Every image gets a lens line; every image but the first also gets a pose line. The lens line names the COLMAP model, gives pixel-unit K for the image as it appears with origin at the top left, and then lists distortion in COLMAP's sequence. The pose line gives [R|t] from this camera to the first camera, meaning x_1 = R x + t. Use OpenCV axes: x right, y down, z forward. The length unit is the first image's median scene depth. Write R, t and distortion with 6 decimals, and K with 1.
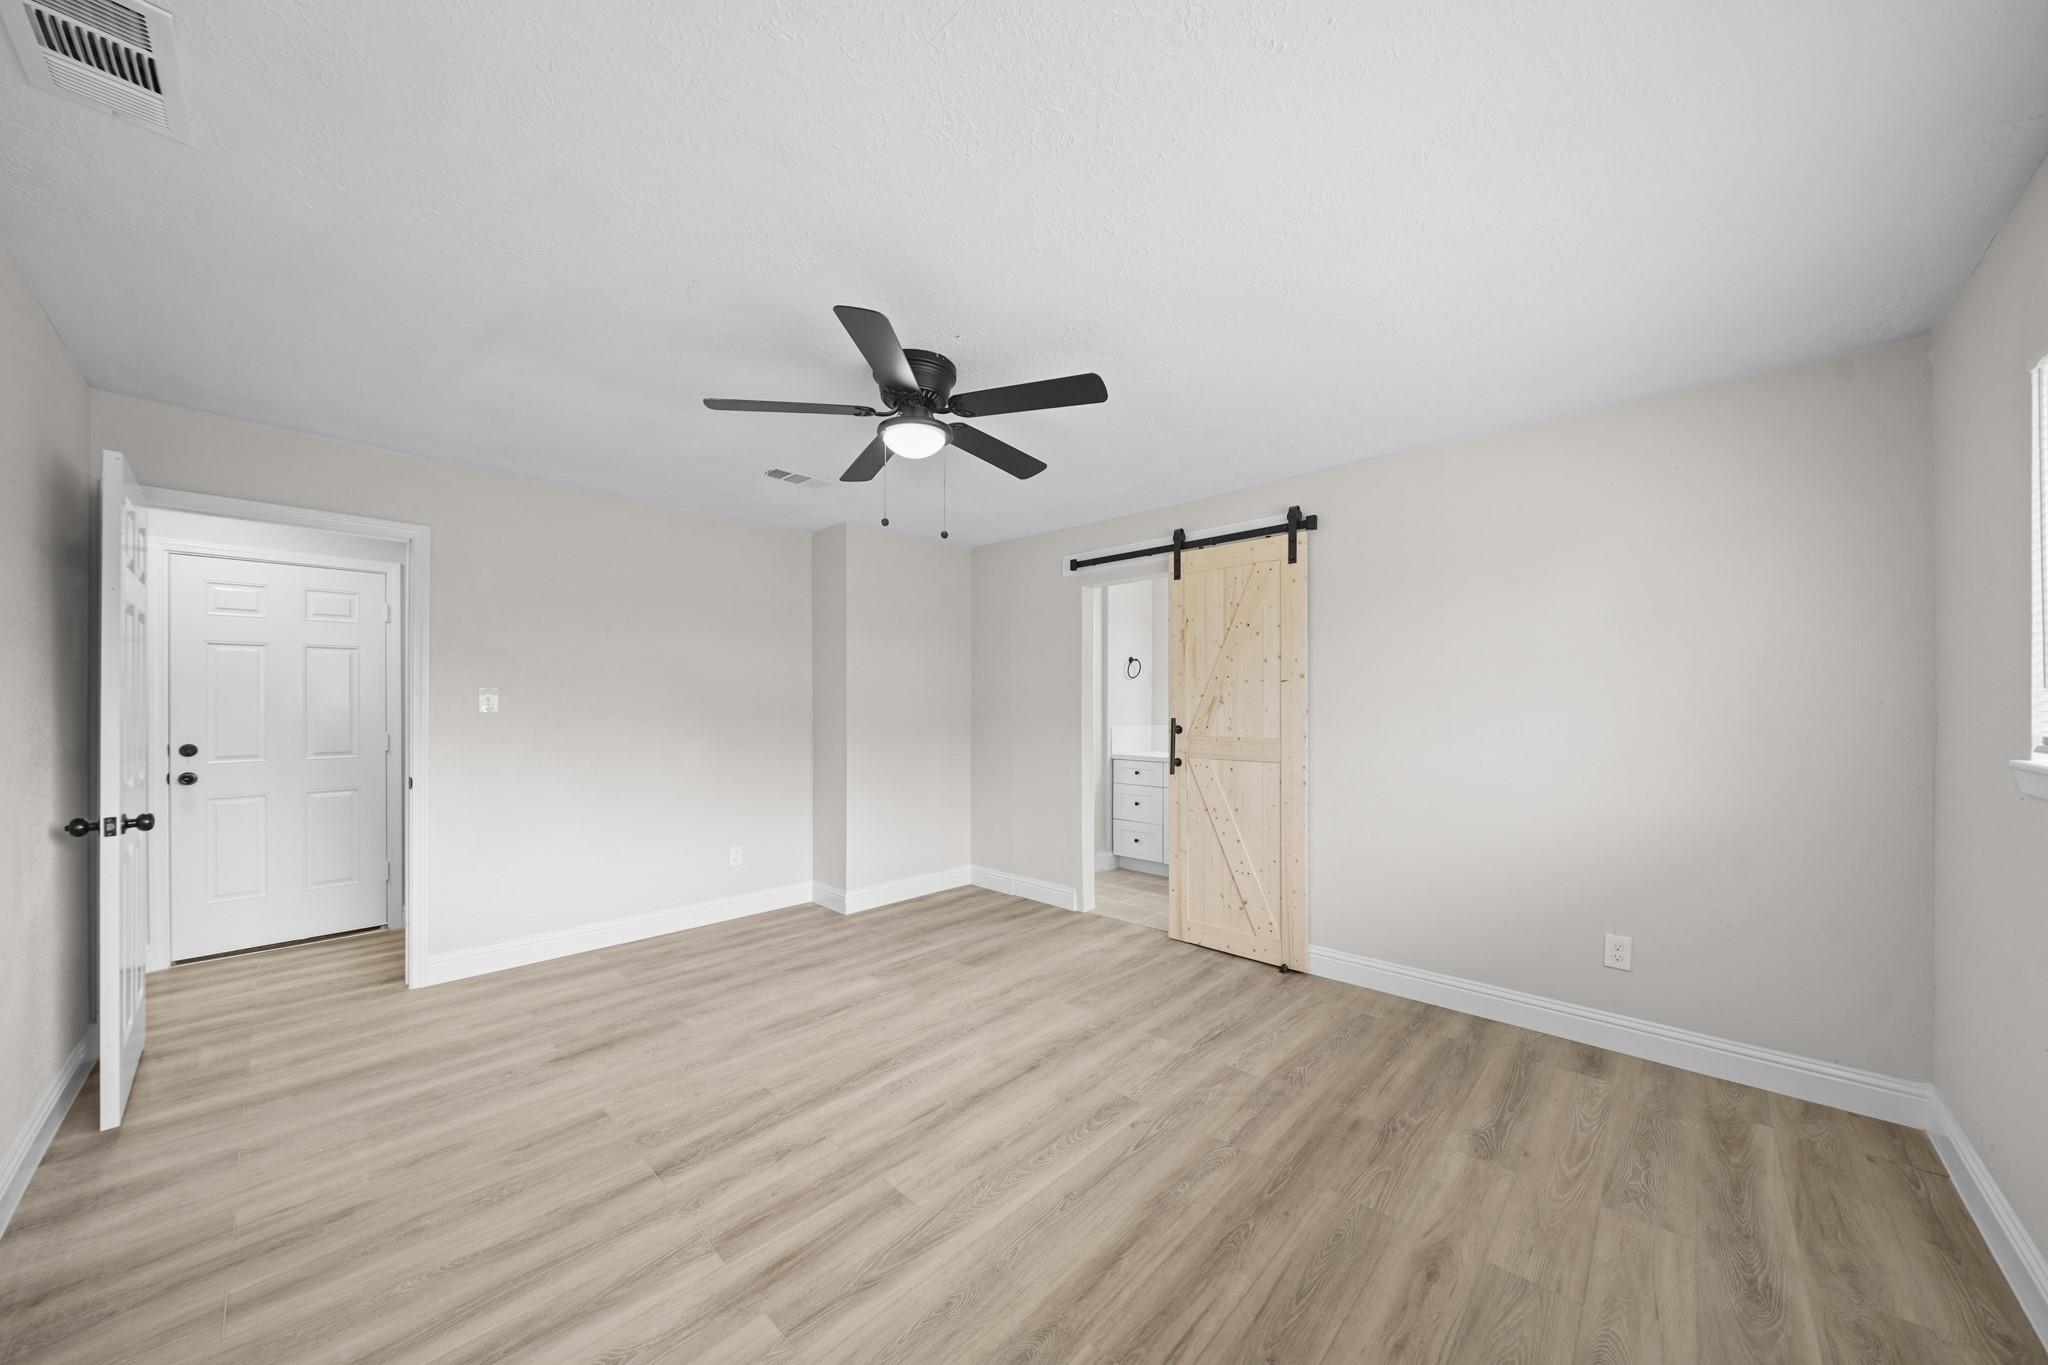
lens RADIAL K [[712.9, 0, 1020.2], [0, 712.9, 703.5], [0, 0, 1]] dist [-0.001768, -0.000508]
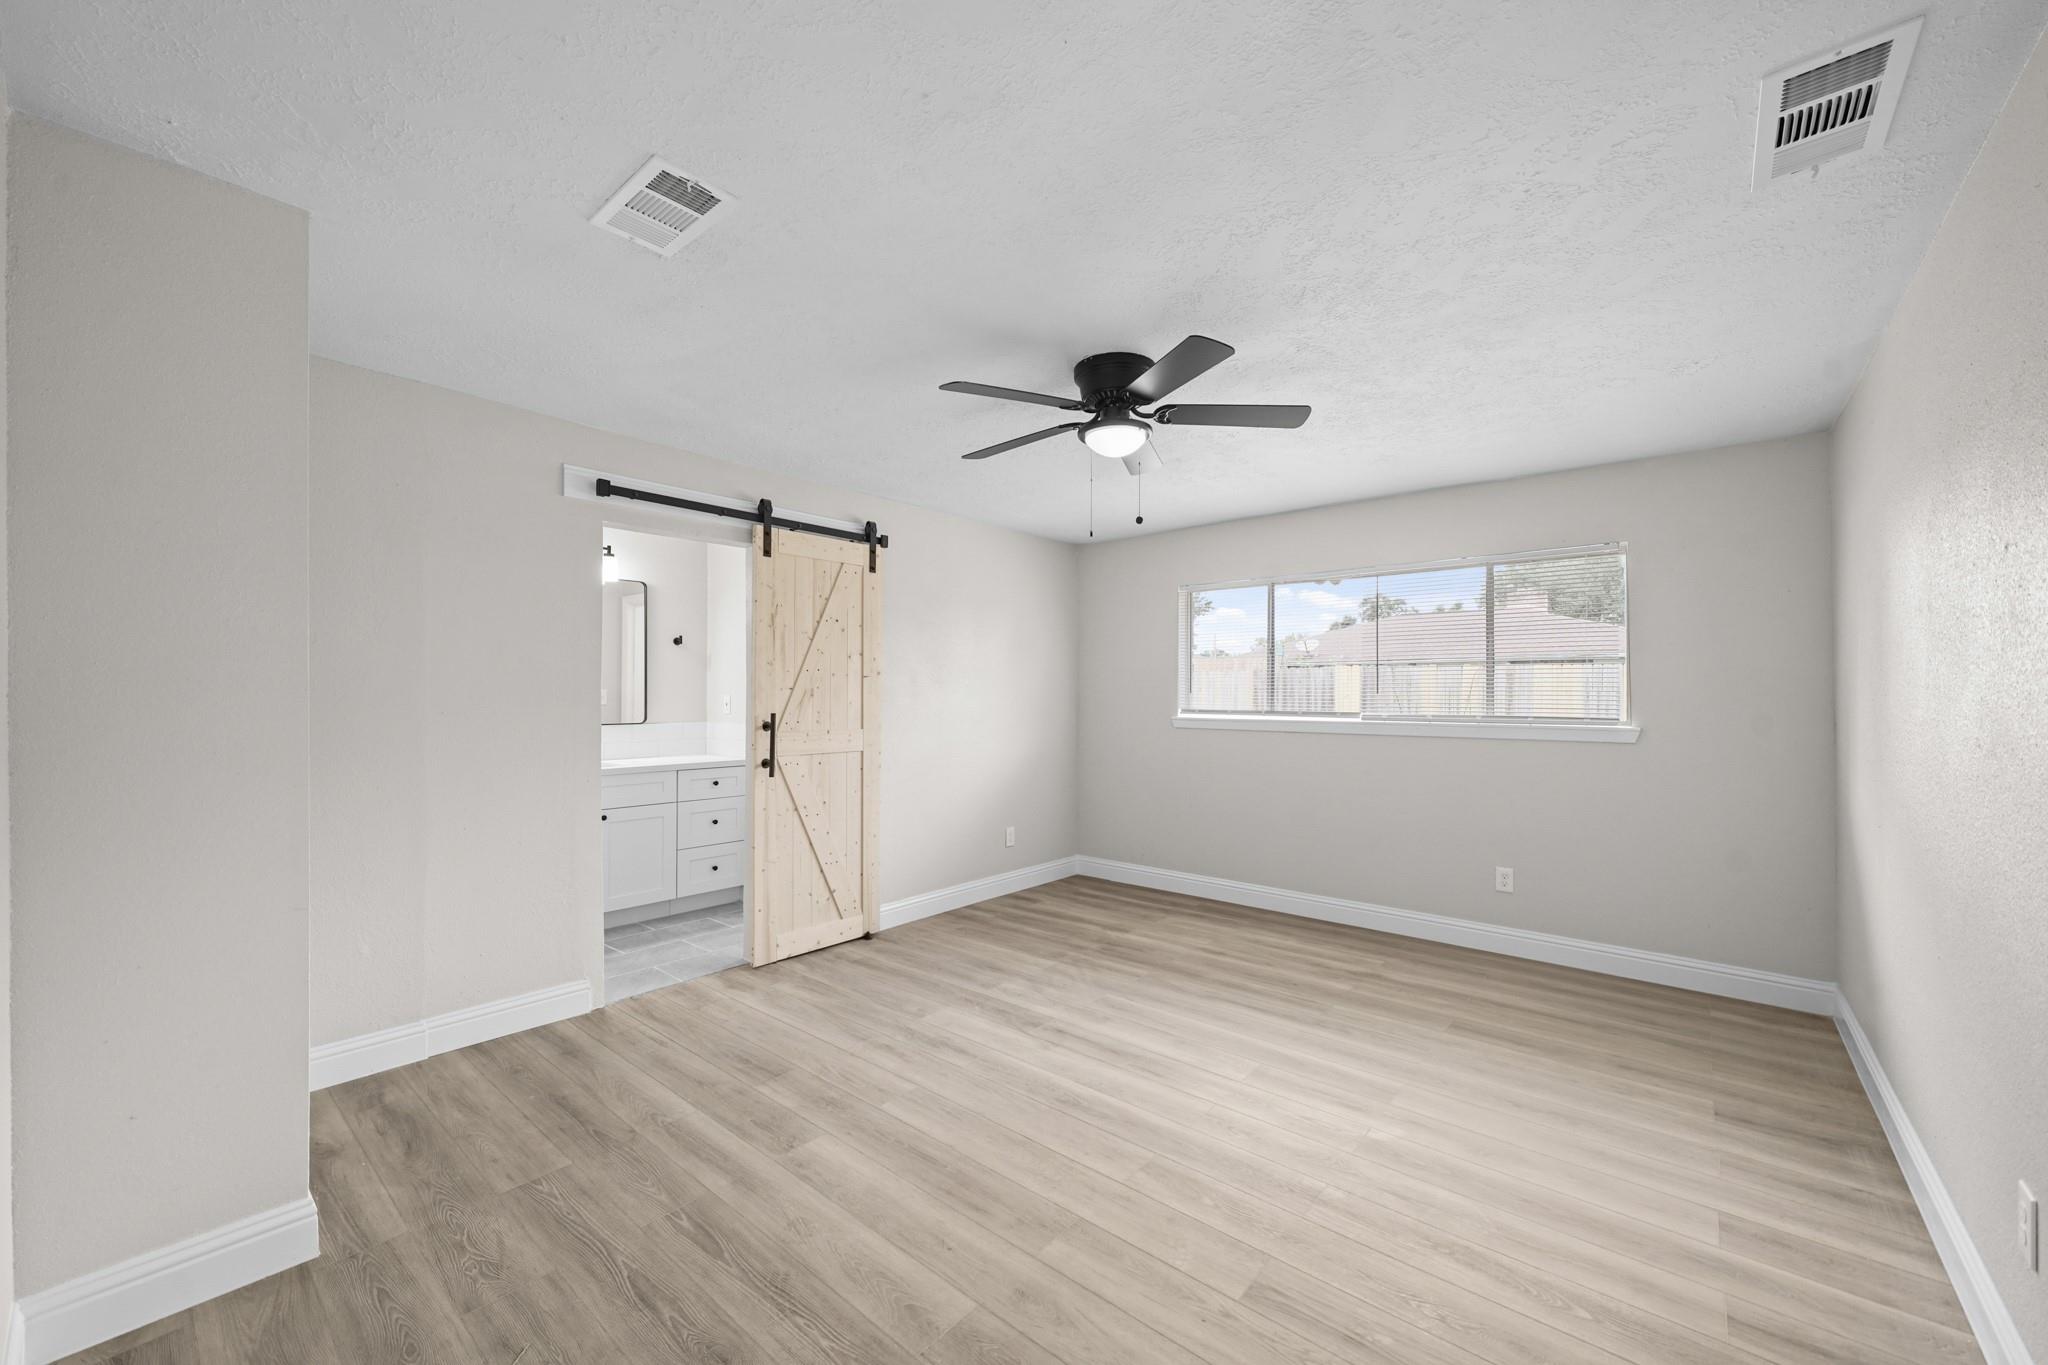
lens RADIAL K [[745.7, 0, 1073.1], [0, 745.7, 698.4], [0, 0, 1]] dist [-0.003064, -0.000371]
pose [[-0.071064, -0.001530, 0.997471, -0.812915], [-0.001976, 0.999997, 0.001393, -0.000307], [-0.997470, -0.001872, -0.071067, 0.768275]]
